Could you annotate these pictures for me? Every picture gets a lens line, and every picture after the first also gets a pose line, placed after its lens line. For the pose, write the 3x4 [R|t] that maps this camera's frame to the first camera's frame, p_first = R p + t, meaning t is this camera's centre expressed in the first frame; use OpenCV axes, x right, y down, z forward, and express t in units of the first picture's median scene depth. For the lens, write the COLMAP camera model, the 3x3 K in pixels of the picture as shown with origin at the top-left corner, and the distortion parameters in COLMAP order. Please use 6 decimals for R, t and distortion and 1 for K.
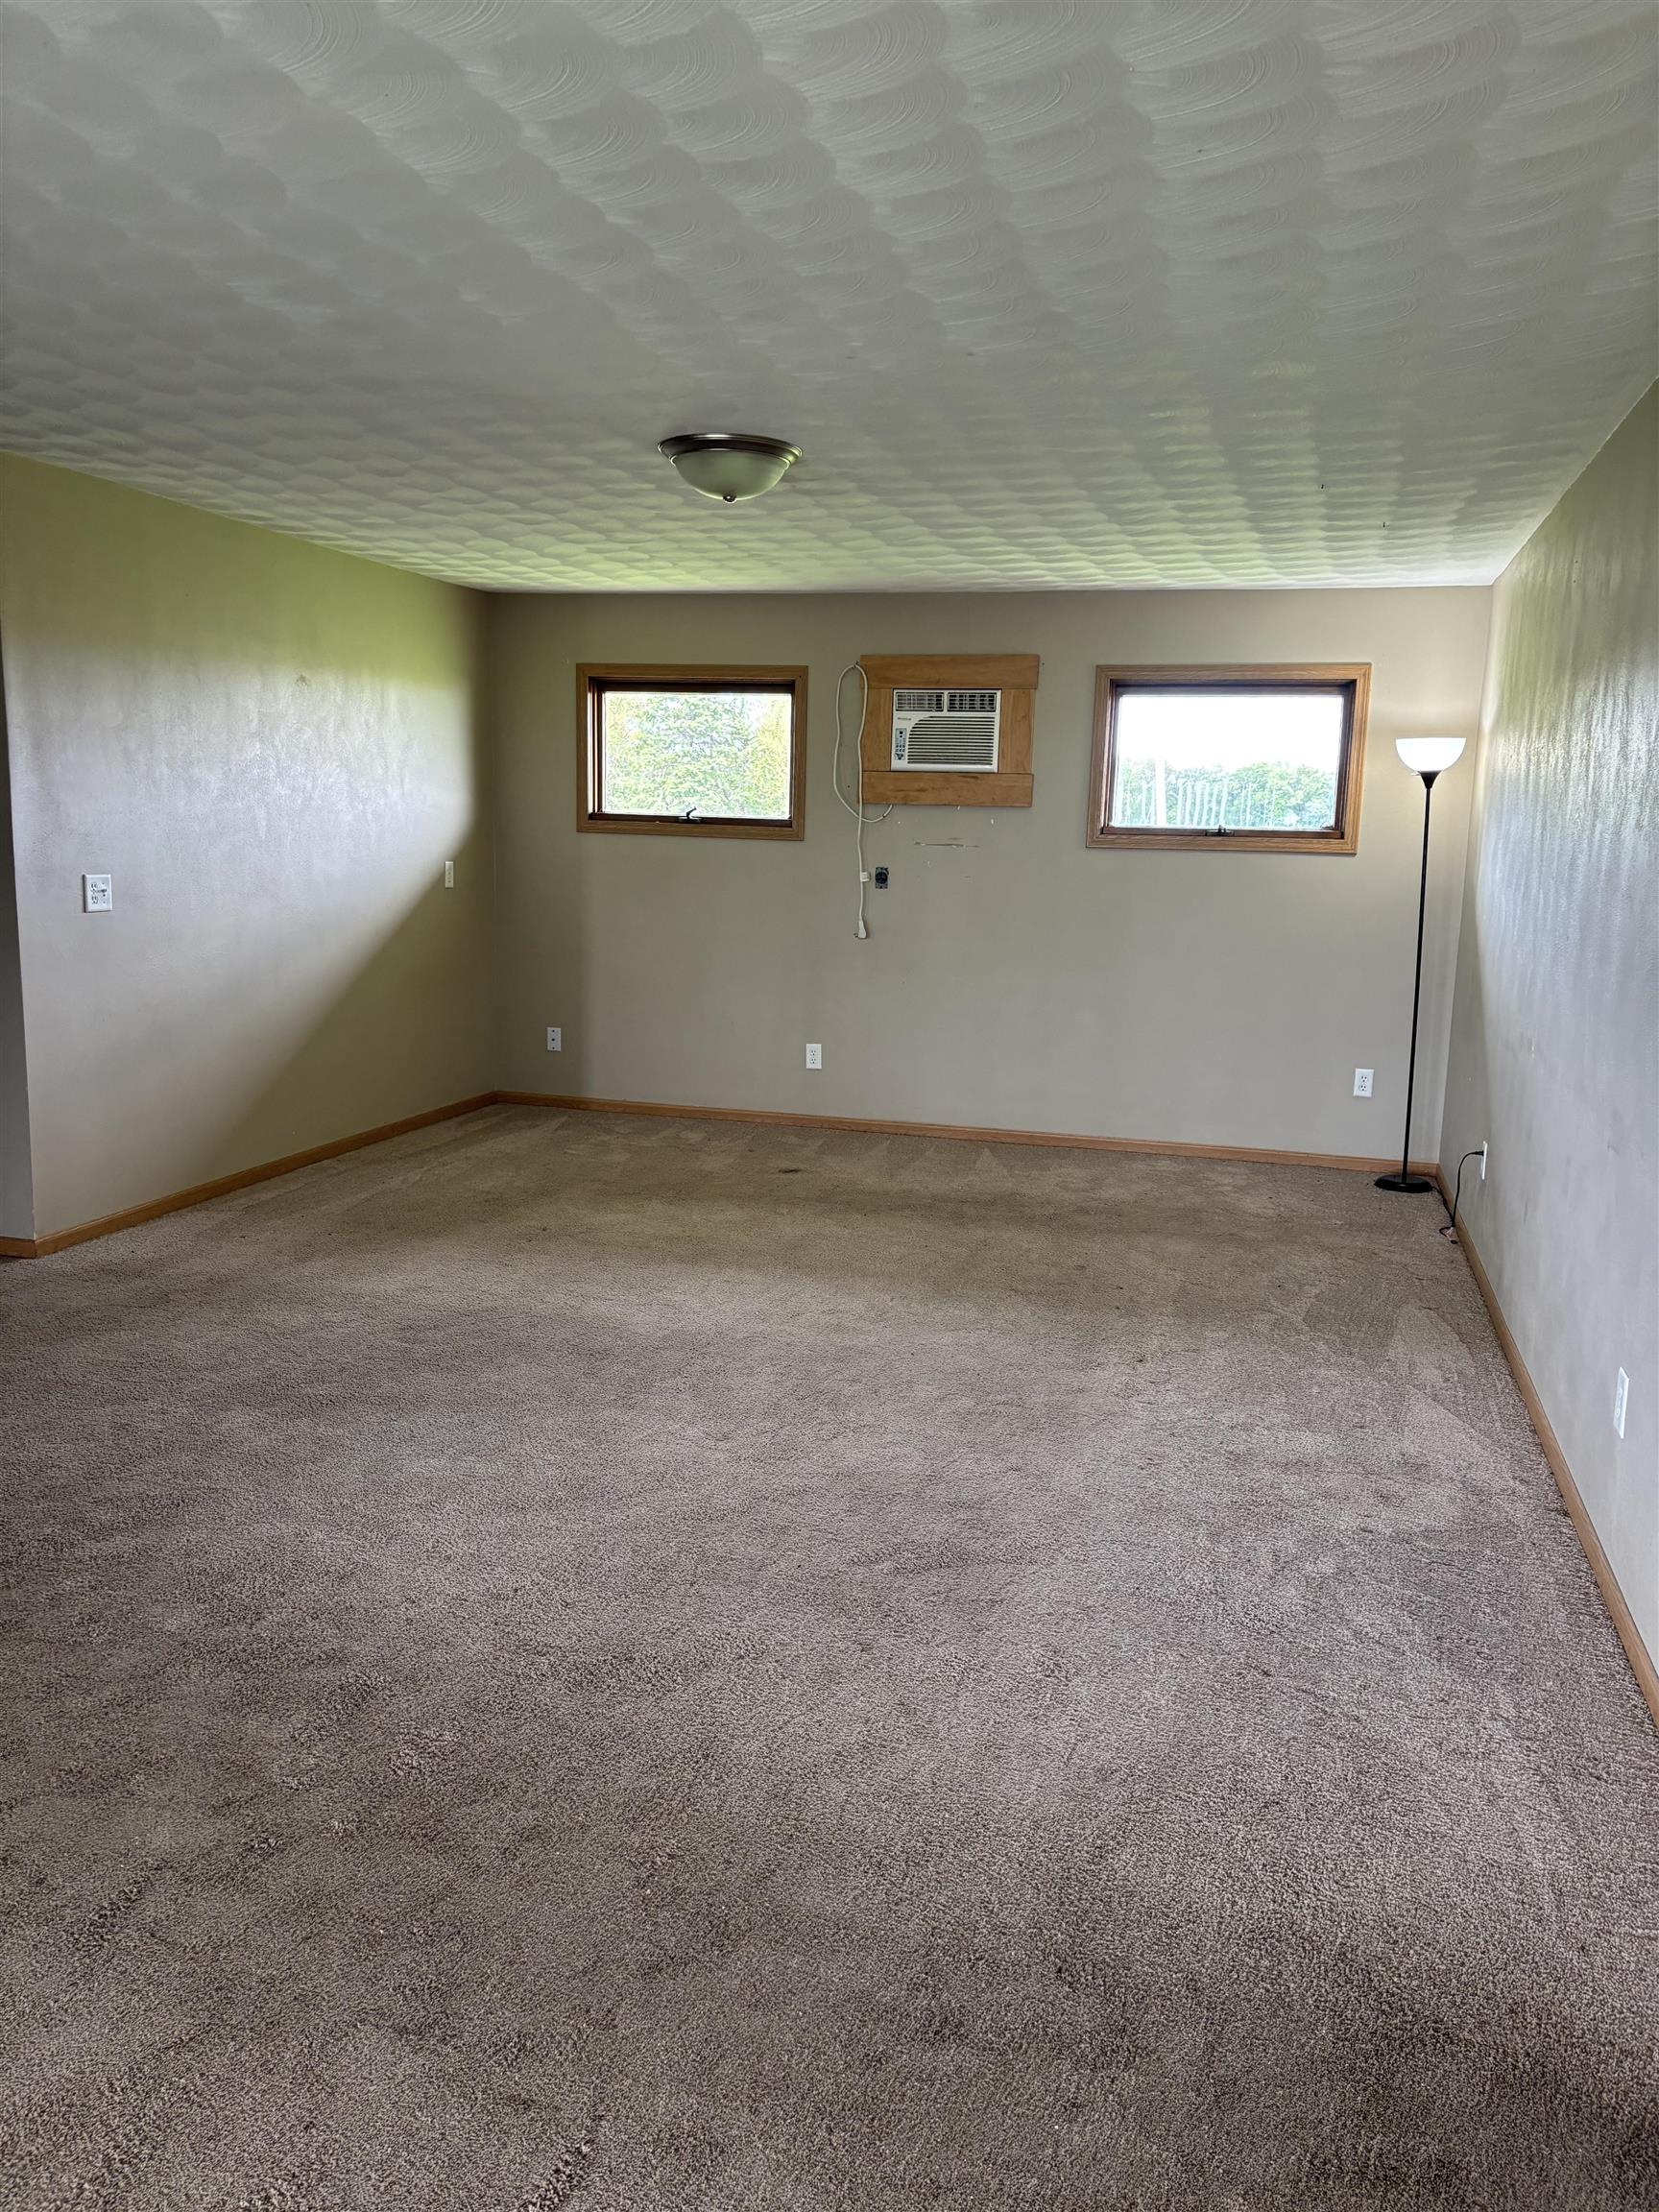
lens RADIAL K [[1651.4, 0, 832.5], [0, 1651.4, 1107.1], [0, 0, 1]] dist [0.073095, -0.069480]
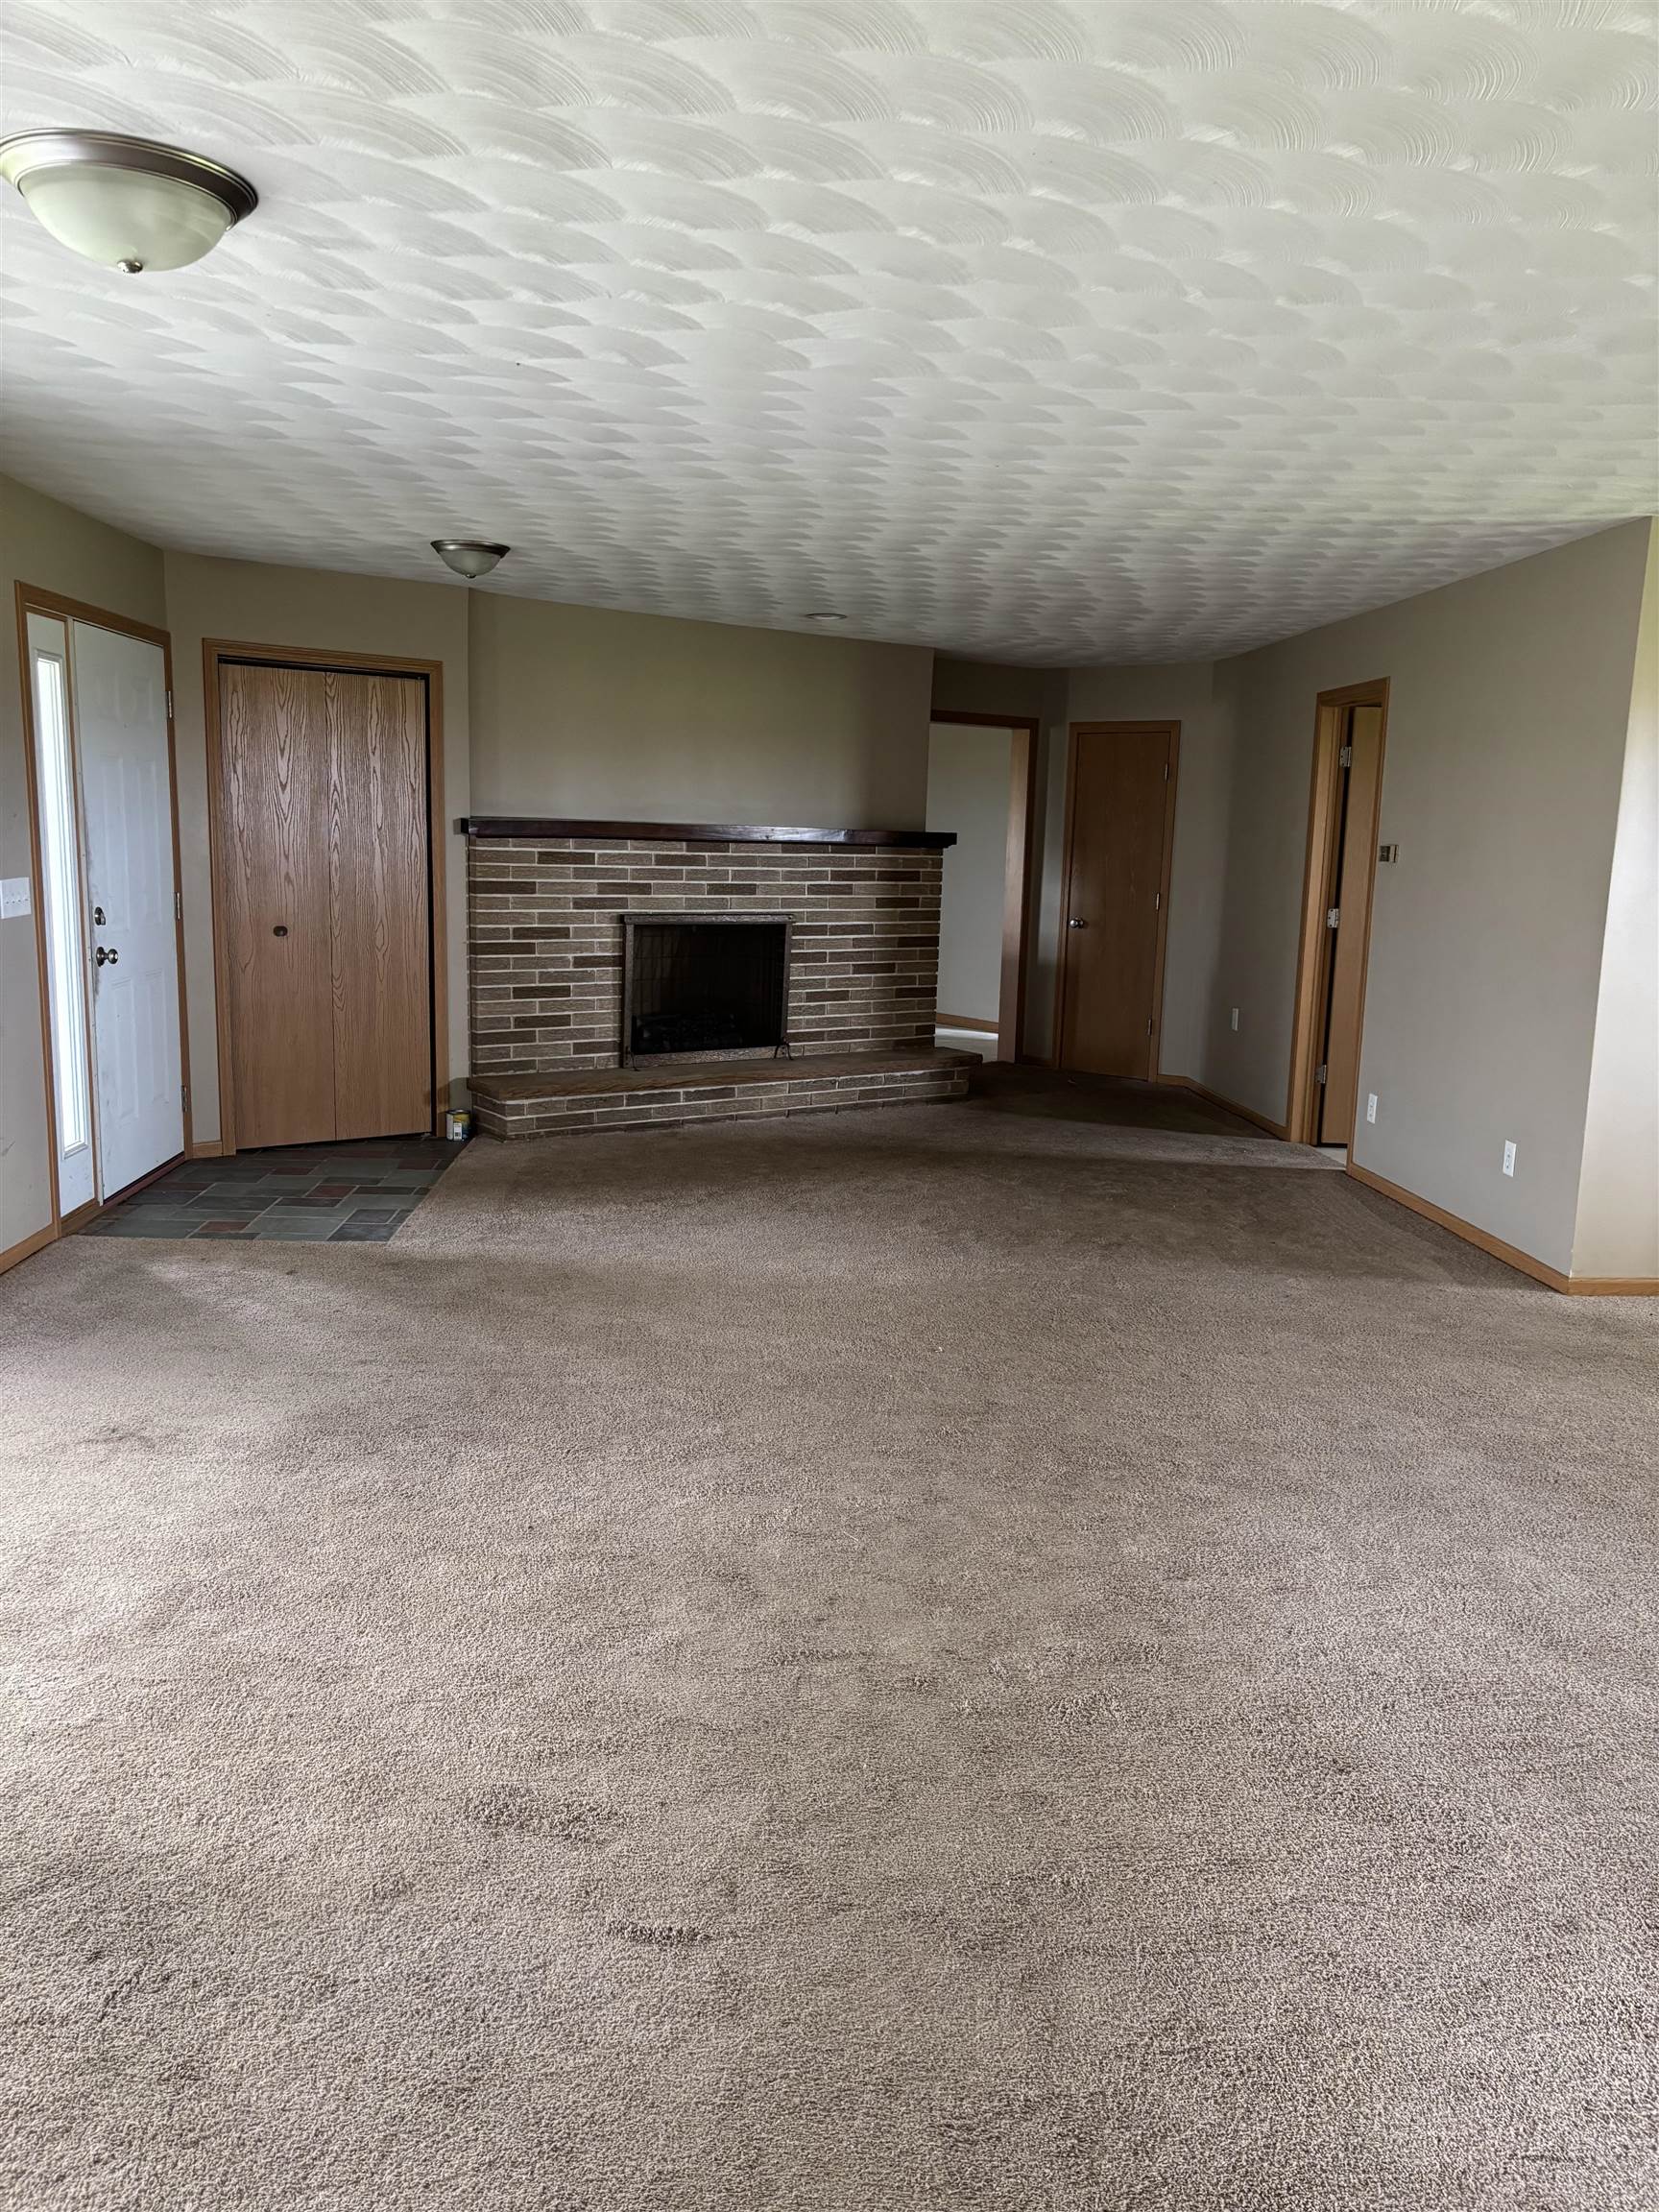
lens RADIAL K [[1651.4, 0, 841.6], [0, 1651.4, 1109.0], [0, 0, 1]] dist [0.073095, -0.069480]
pose [[0.329086, 0.132254, -0.934993, 0.619345], [-0.170513, 0.982190, 0.078915, -0.052485], [0.928778, 0.133458, 0.345776, 0.395113]]
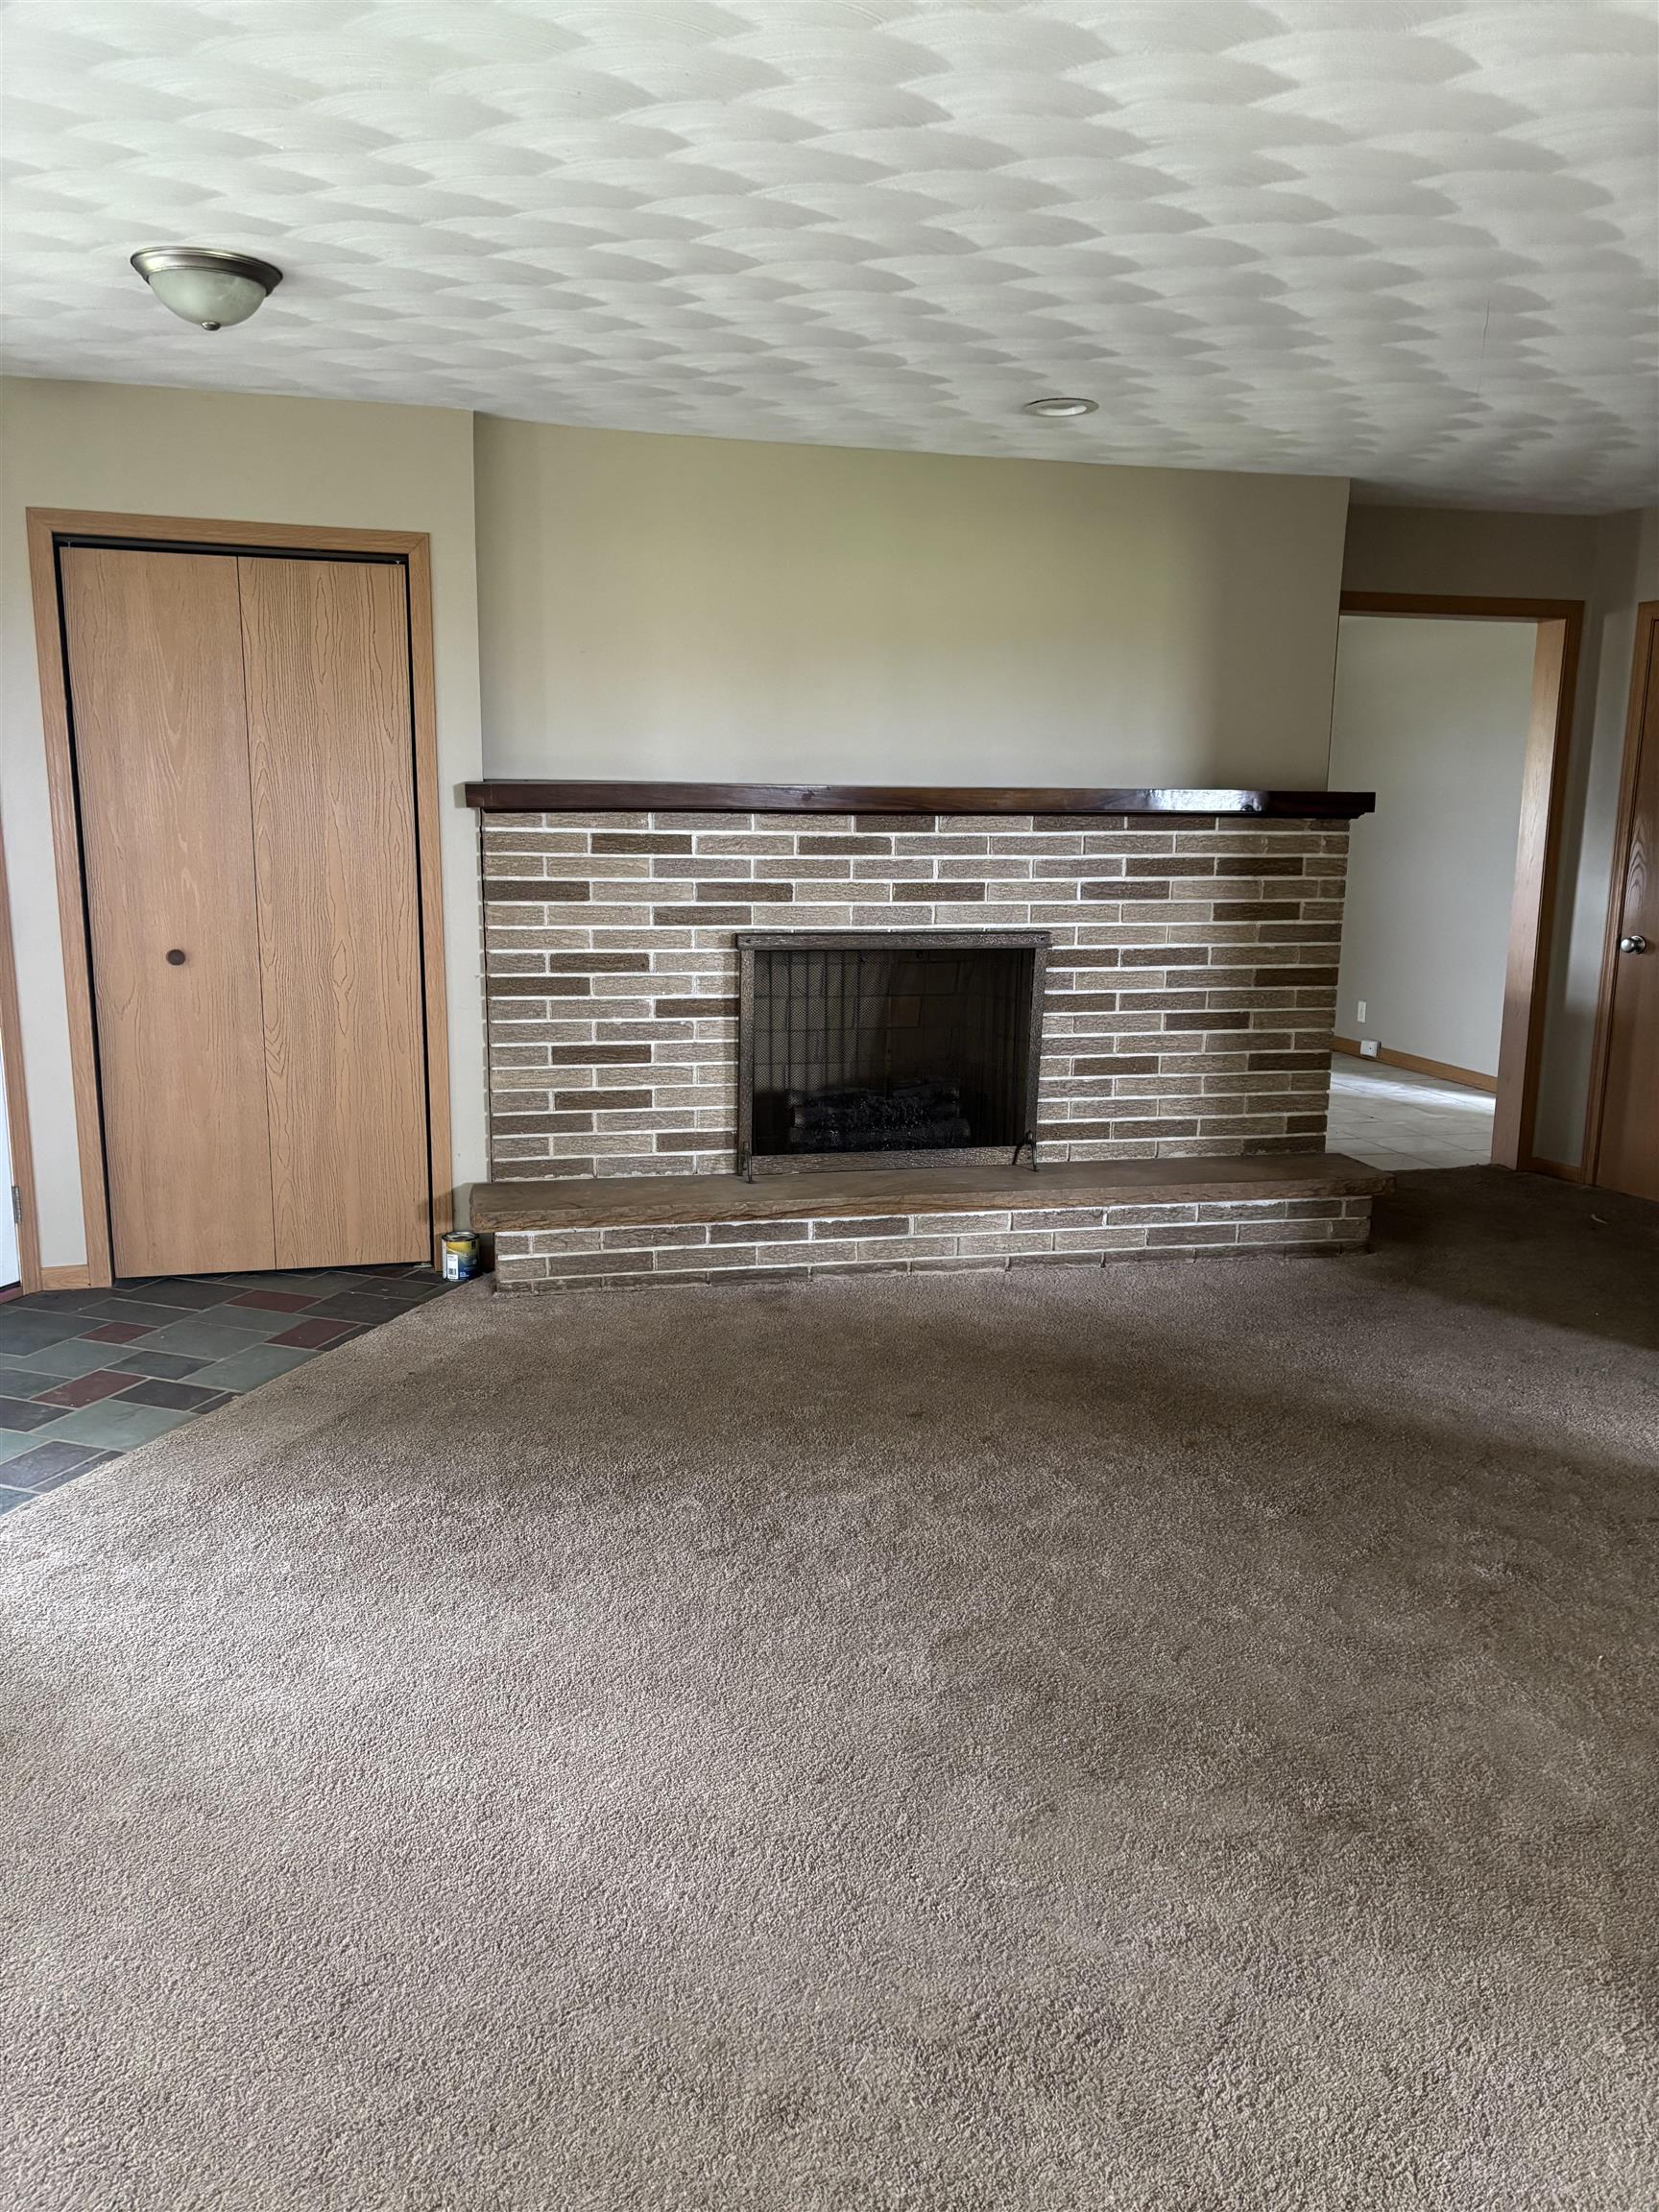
lens RADIAL K [[1651.4, 0, 839.0], [0, 1651.4, 1107.8], [0, 0, 1]] dist [0.073095, -0.069480]
pose [[-0.064090, 0.144680, -0.987401, -0.445288], [-0.175887, 0.972308, 0.153885, -0.203184], [0.982322, 0.183534, -0.036868, 1.197853]]
